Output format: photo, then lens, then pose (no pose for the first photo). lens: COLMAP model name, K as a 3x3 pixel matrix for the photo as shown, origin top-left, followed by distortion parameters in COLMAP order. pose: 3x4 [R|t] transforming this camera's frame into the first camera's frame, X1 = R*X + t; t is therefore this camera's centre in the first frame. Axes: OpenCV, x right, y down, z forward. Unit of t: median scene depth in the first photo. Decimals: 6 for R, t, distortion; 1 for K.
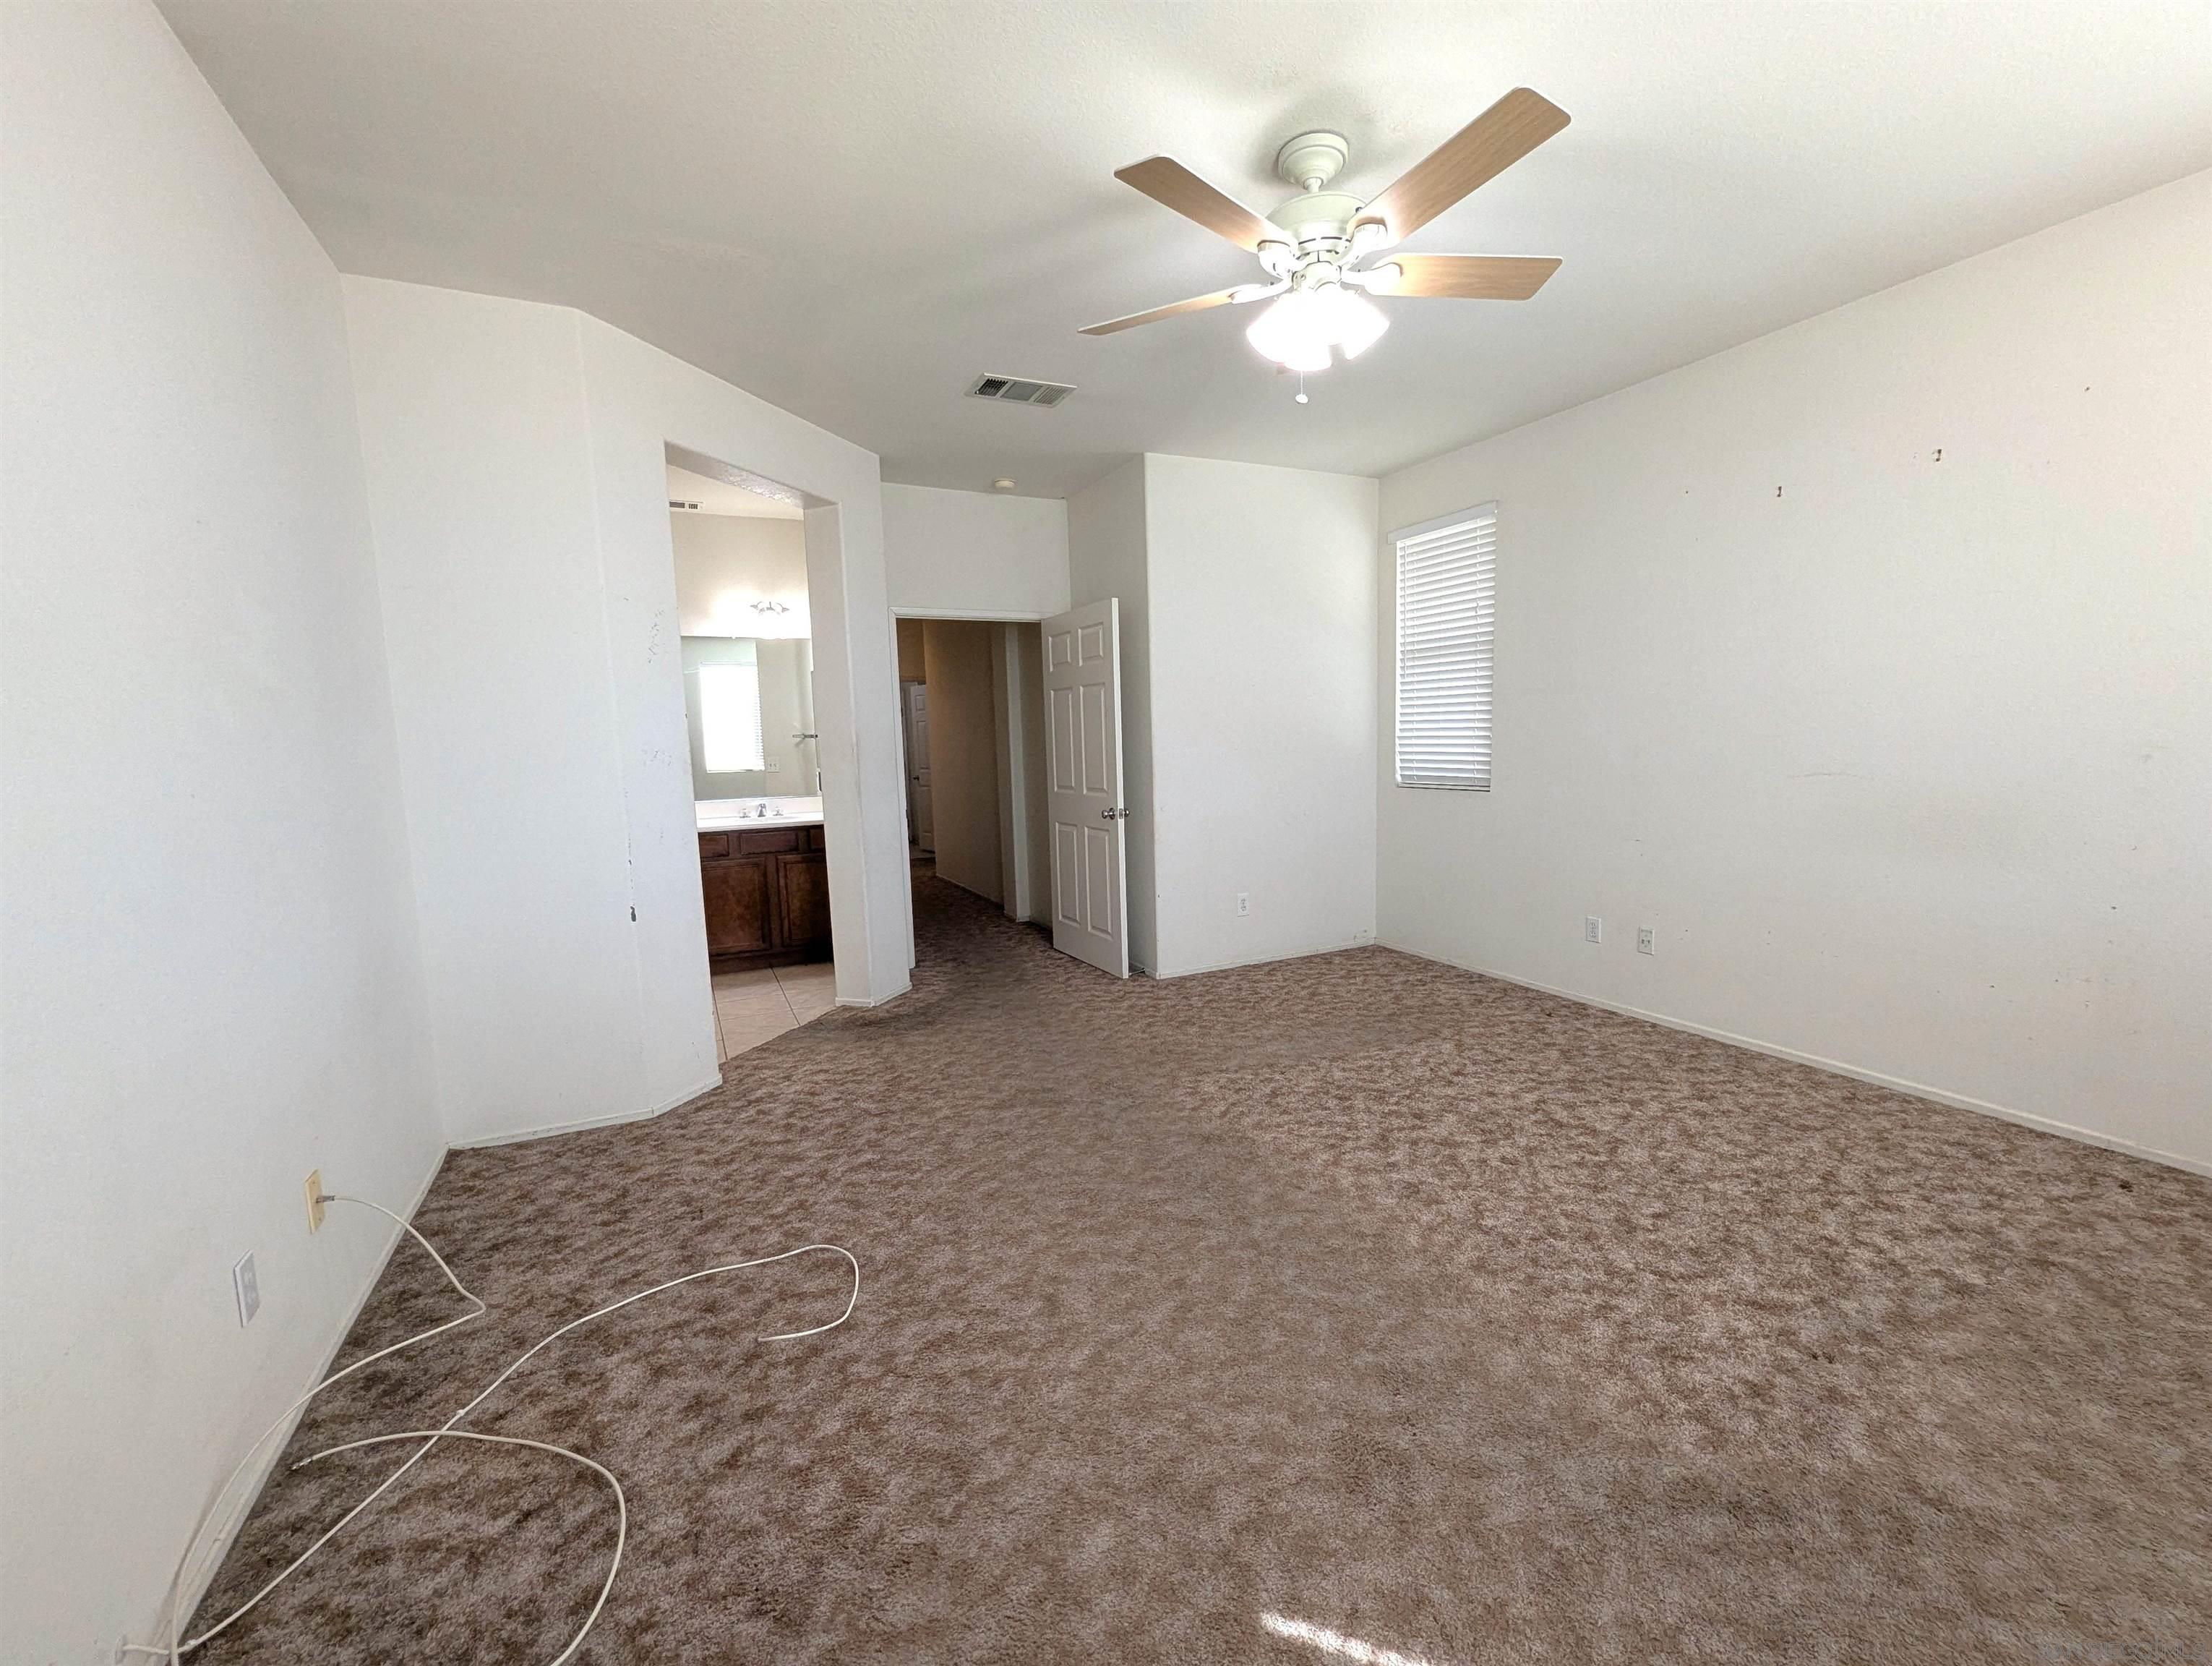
lens RADIAL K [[921.7, 0, 1114.7], [0, 921.7, 836.0], [0, 0, 1]] dist [-0.000961, 0.001011]
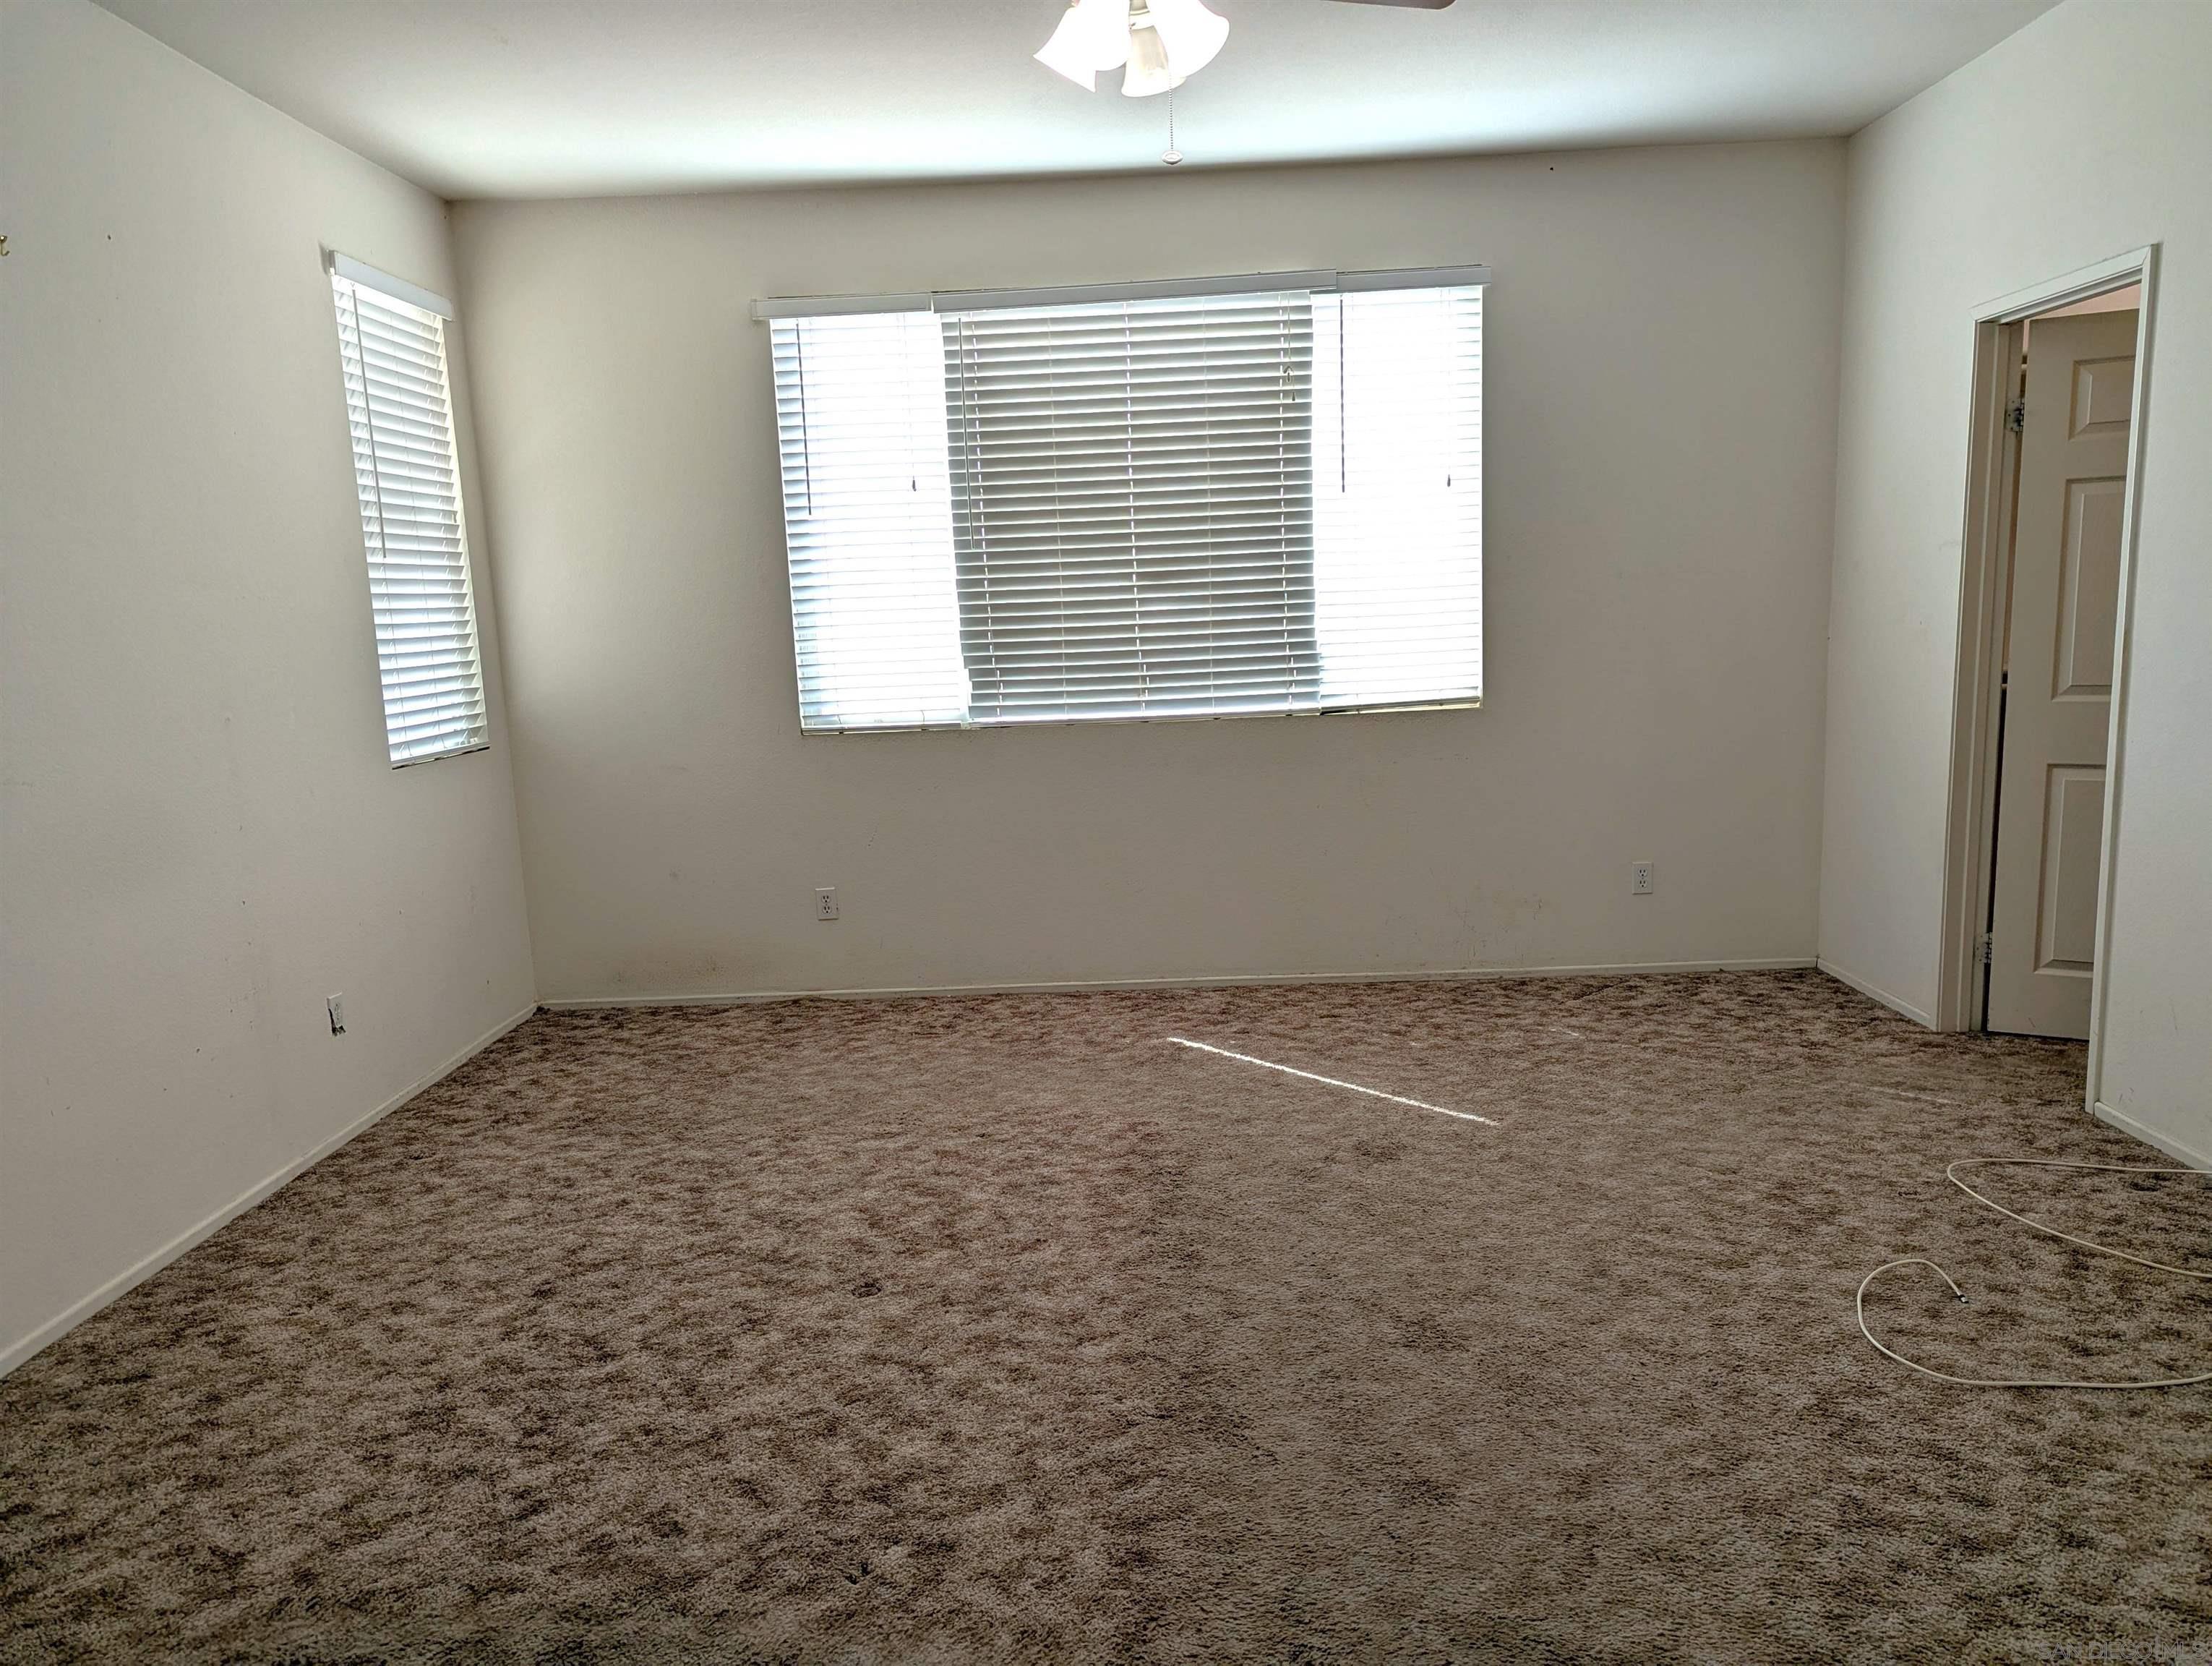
lens RADIAL K [[1557.0, 0, 1097.6], [0, 1557.0, 842.4], [0, 0, 1]] dist [0.059501, -0.052623]
pose [[-0.891580, -0.003835, 0.452848, -0.201952], [0.111974, 0.967048, 0.228649, -0.174360], [-0.438802, 0.254566, -0.861771, 1.513575]]
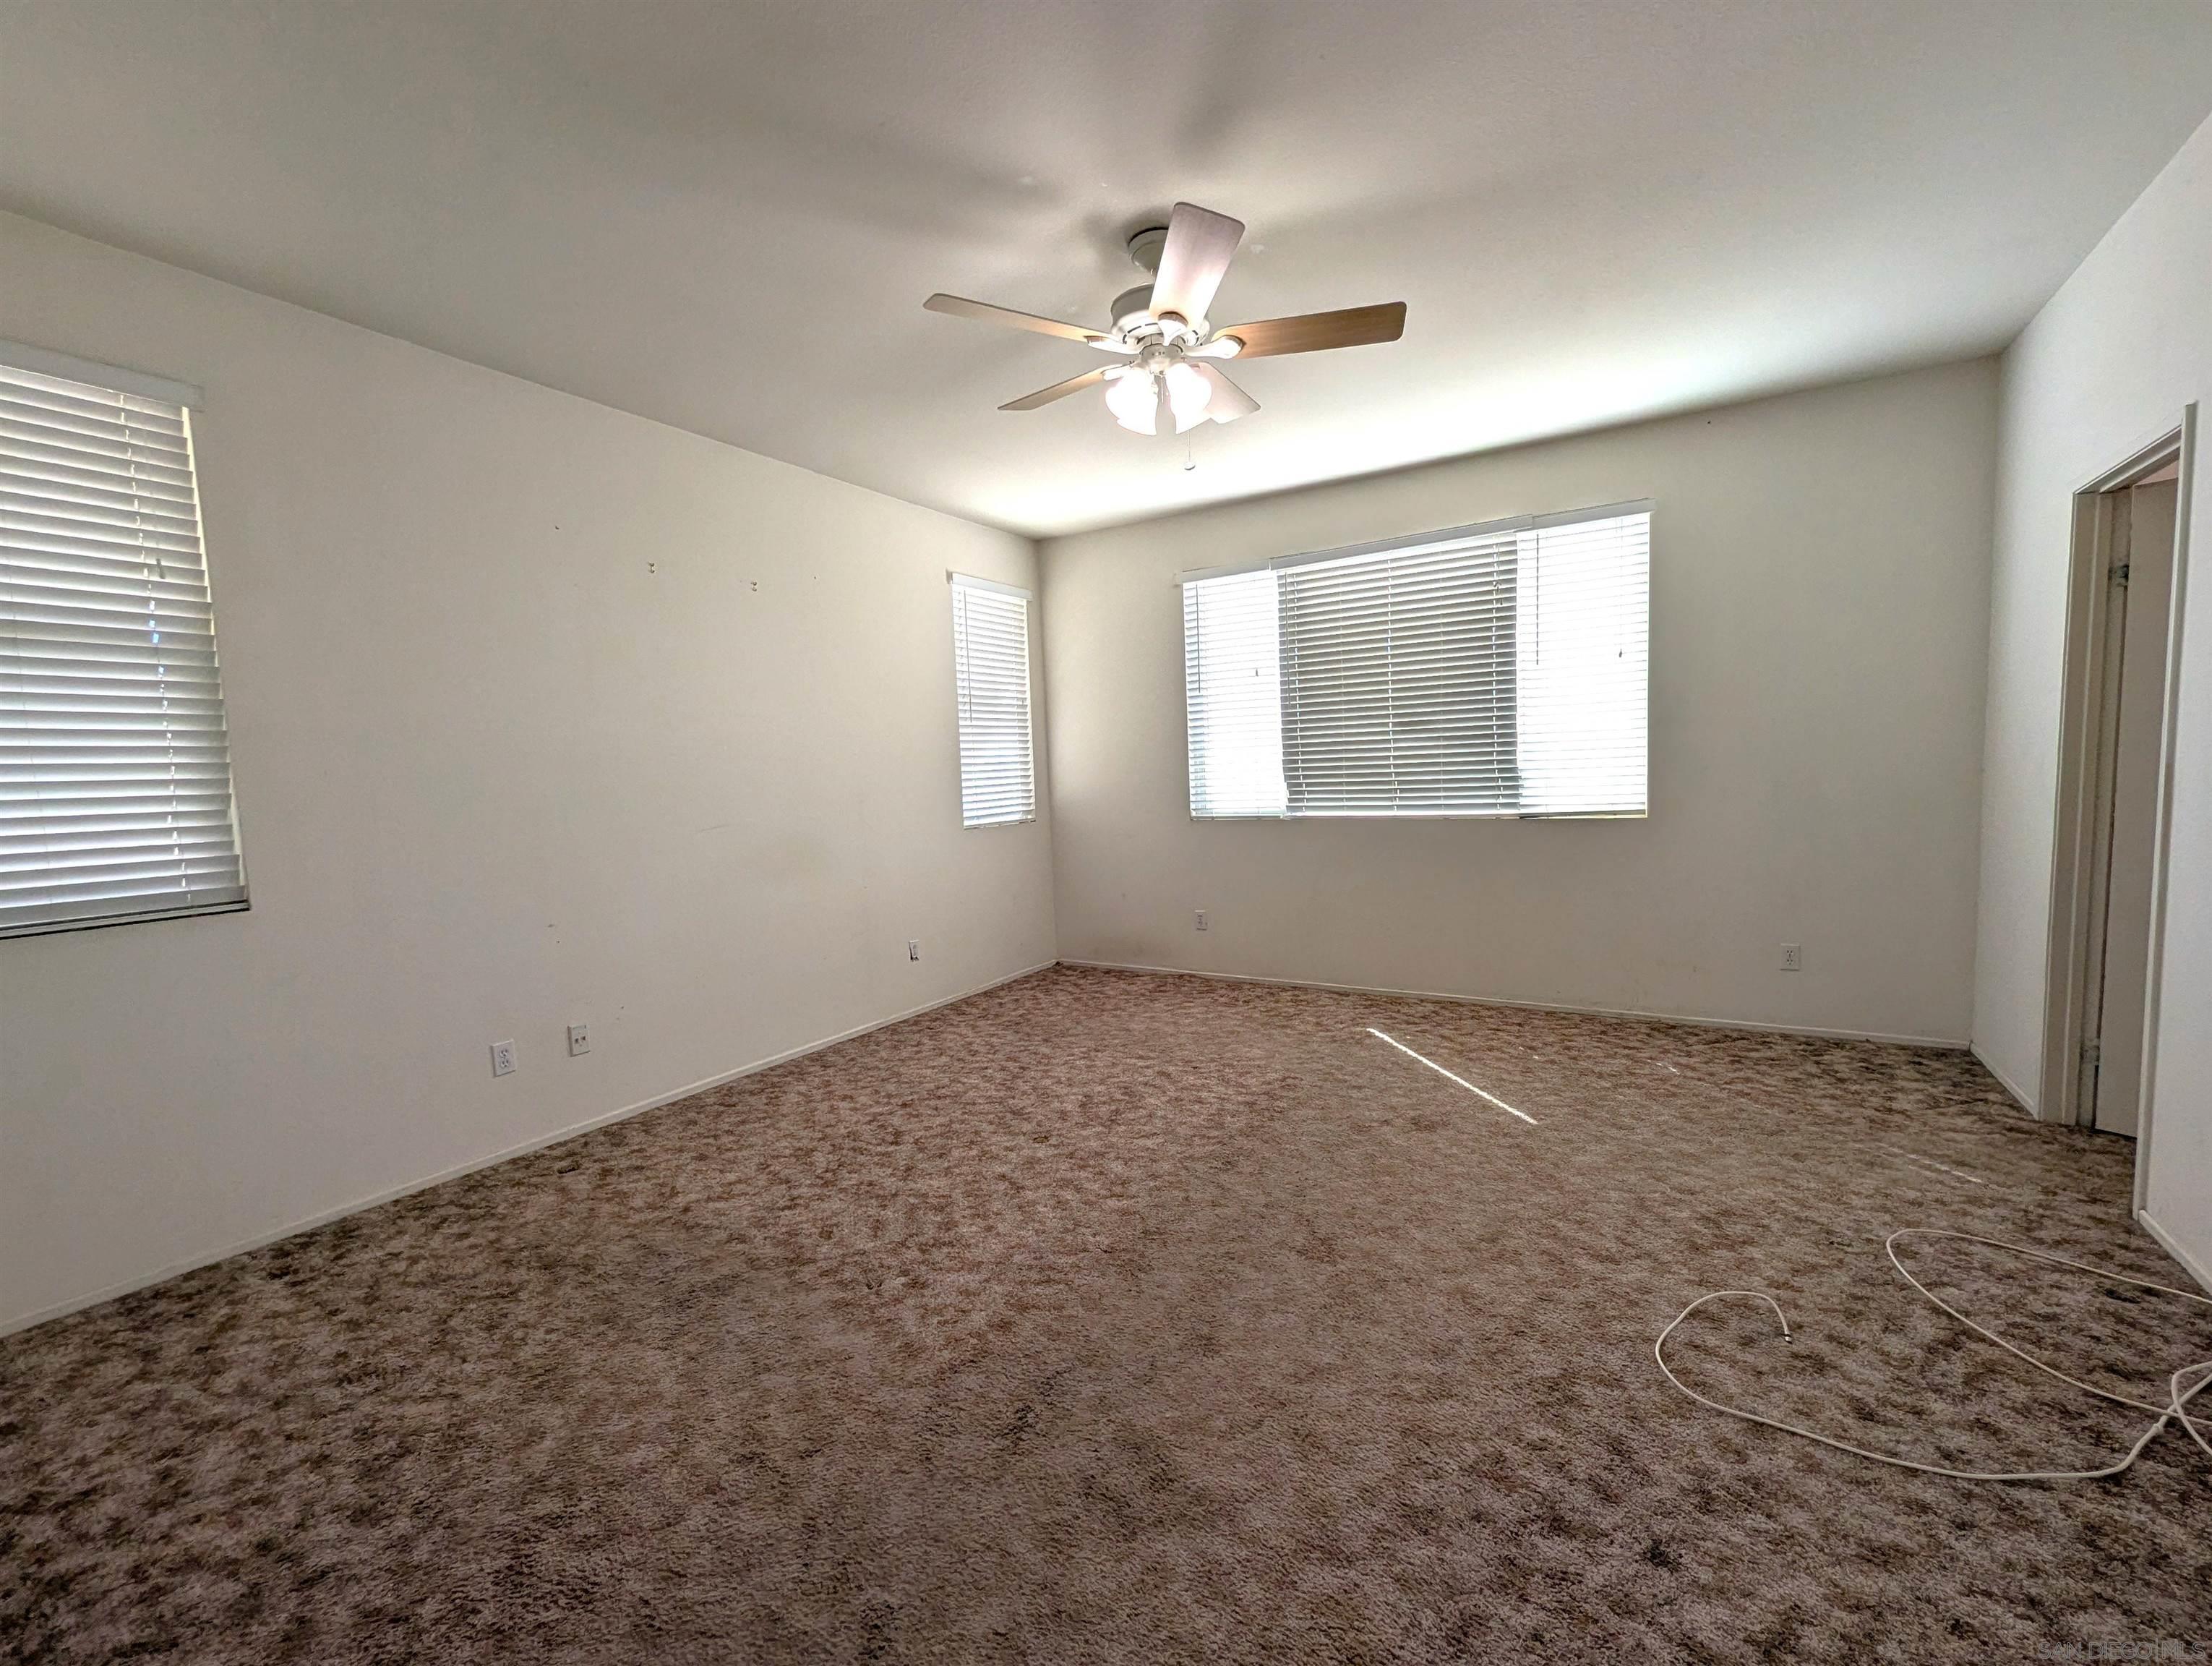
lens RADIAL K [[921.7, 0, 1114.7], [0, 921.7, 836.0], [0, 0, 1]] dist [-0.000961, 0.001011]
pose [[-0.550101, -0.013193, 0.834994, -0.486078], [0.140069, 0.984253, 0.107830, -0.113256], [-0.823267, 0.176275, -0.539591, 1.223282]]
